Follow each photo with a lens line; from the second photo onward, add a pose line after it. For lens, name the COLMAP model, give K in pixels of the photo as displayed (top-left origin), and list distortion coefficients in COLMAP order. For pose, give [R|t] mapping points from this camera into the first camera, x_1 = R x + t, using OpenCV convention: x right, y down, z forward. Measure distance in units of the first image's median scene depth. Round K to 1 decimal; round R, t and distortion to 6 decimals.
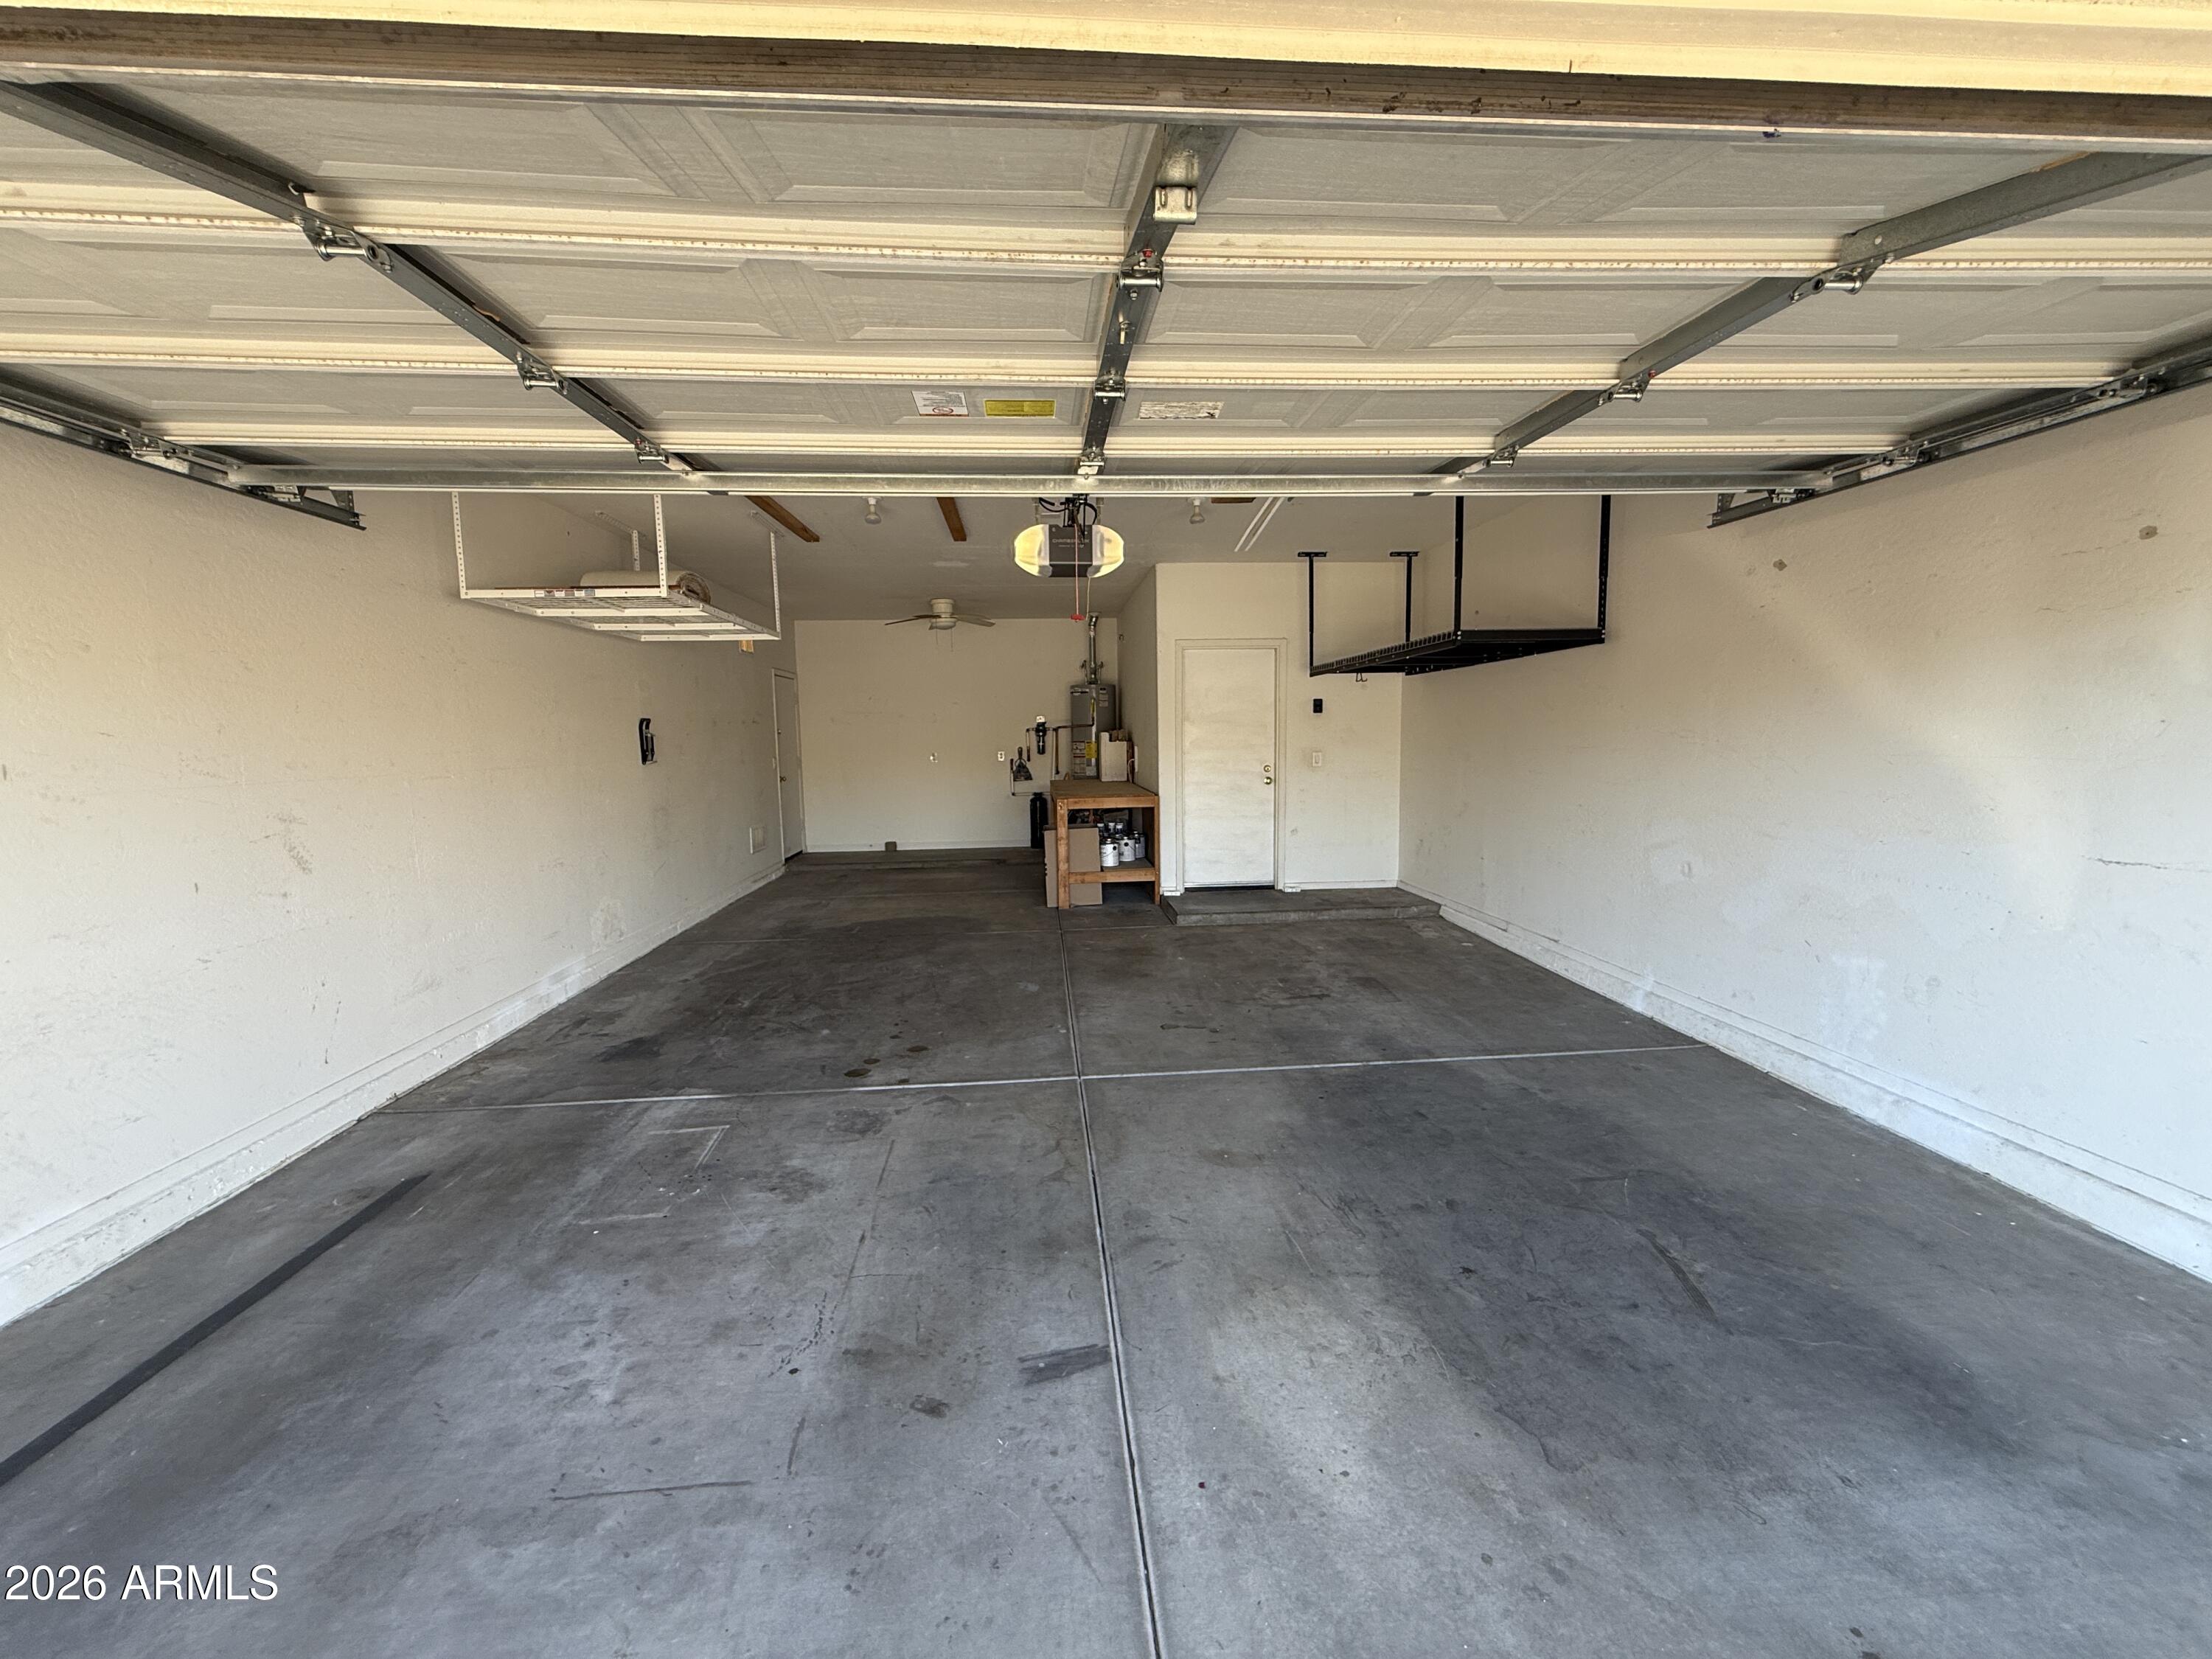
lens RADIAL K [[873.4, 0, 1106.0], [0, 873.4, 829.5], [0, 0, 1]] dist [0.000231, -0.000028]
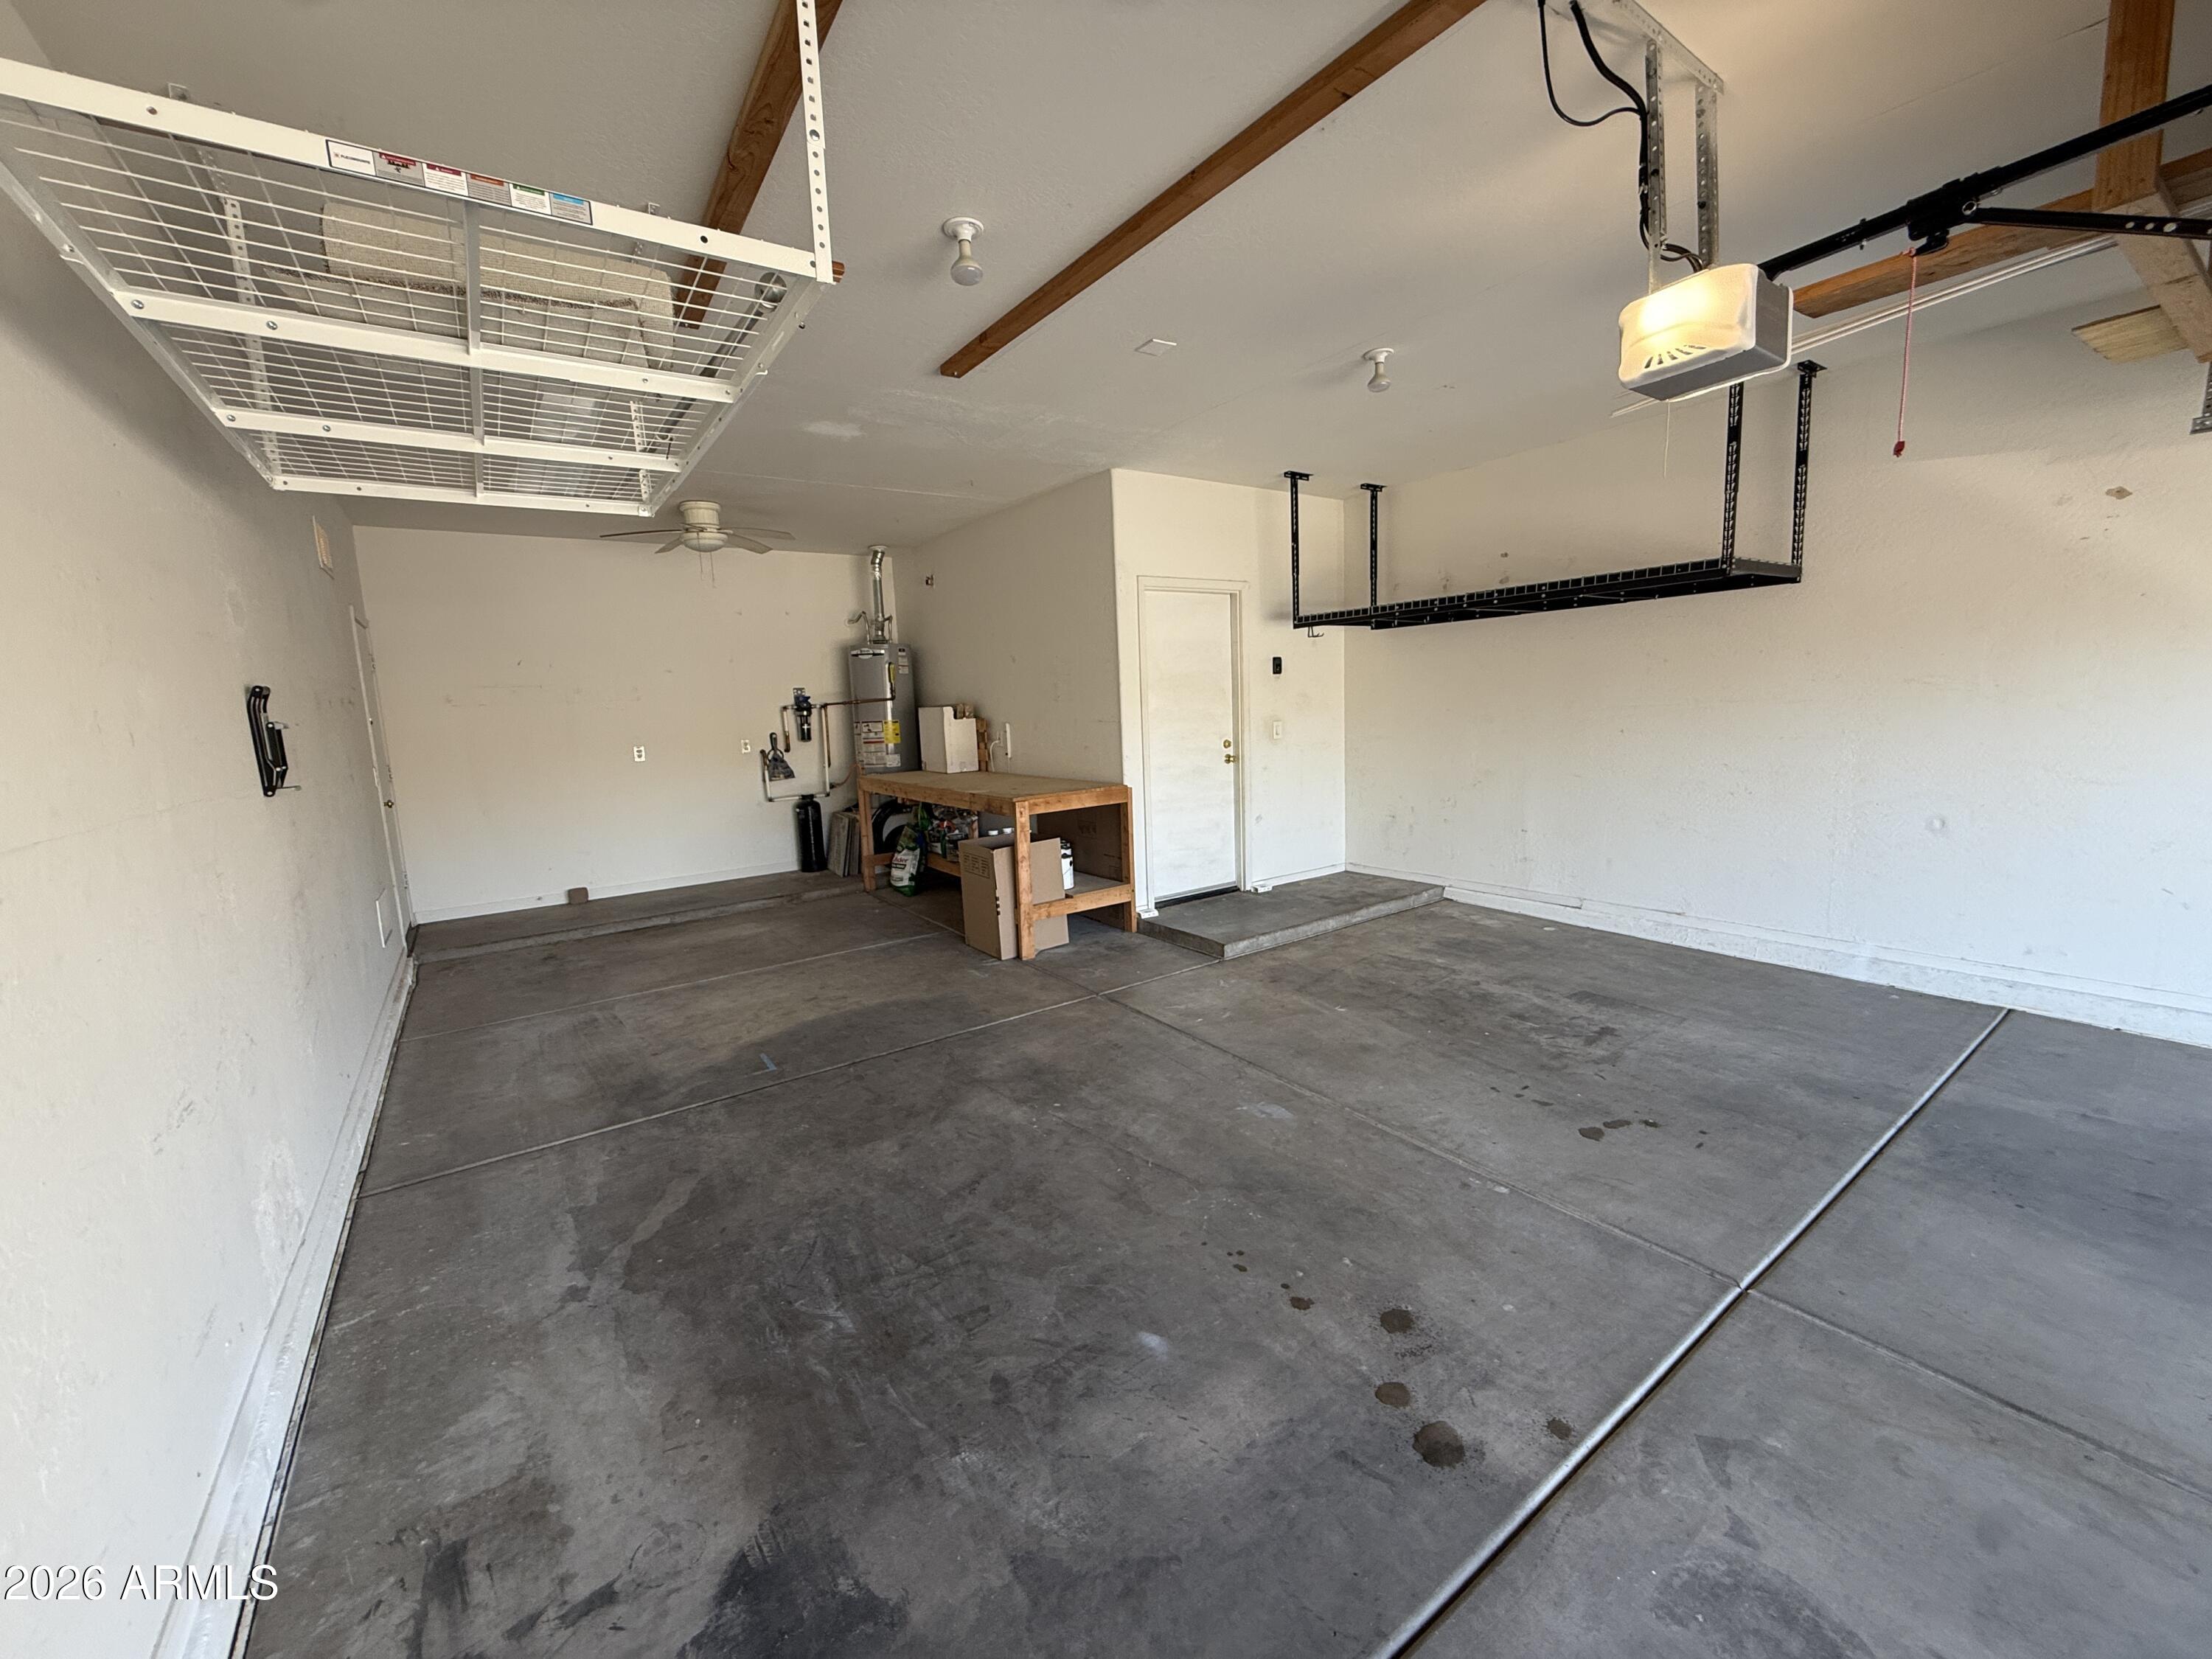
lens RADIAL K [[873.4, 0, 1106.0], [0, 873.4, 829.5], [0, 0, 1]] dist [0.000231, -0.000028]
pose [[0.861826, -0.093686, 0.498476, -0.478133], [0.082194, 0.995599, 0.045010, -0.054434], [-0.500499, 0.002181, 0.865734, 0.530619]]
